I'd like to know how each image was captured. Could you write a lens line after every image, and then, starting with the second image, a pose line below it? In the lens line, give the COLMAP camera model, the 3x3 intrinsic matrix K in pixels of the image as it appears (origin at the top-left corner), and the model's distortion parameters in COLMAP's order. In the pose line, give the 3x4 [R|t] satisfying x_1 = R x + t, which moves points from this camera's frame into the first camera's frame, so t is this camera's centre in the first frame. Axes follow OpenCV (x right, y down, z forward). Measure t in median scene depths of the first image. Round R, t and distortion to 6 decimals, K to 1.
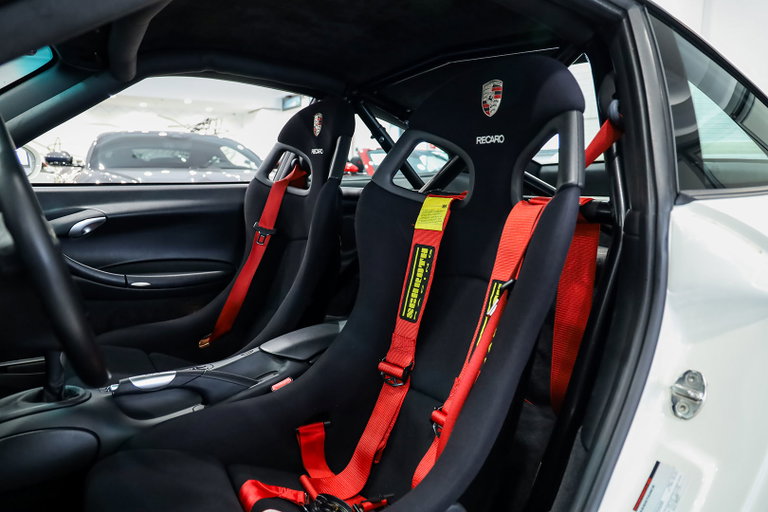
lens RADIAL K [[555.3, 0, 383.4], [0, 555.3, 256.7], [0, 0, 1]] dist [-0.062830, 0.012903]
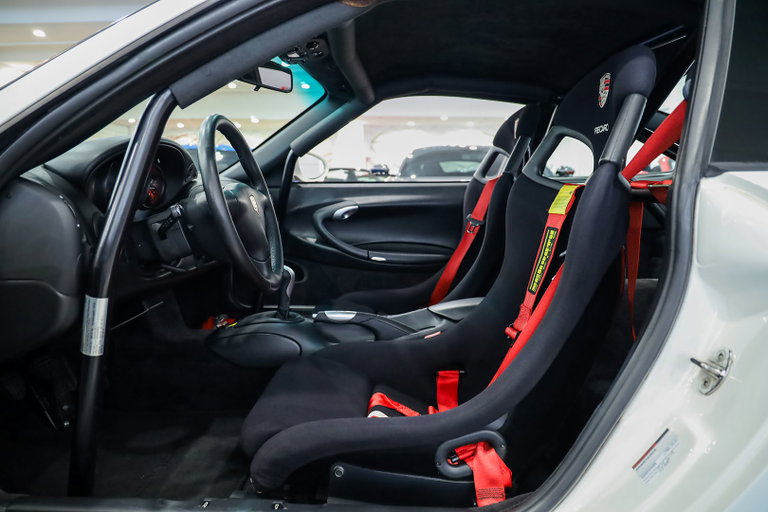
lens RADIAL K [[555.3, 0, 385.3], [0, 555.3, 256.5], [0, 0, 1]] dist [-0.062830, 0.012903]
pose [[0.824591, 0.060099, -0.562528, 0.375882], [-0.076431, 0.997060, -0.005514, 0.061310], [0.560543, 0.047541, 0.826760, -0.091841]]
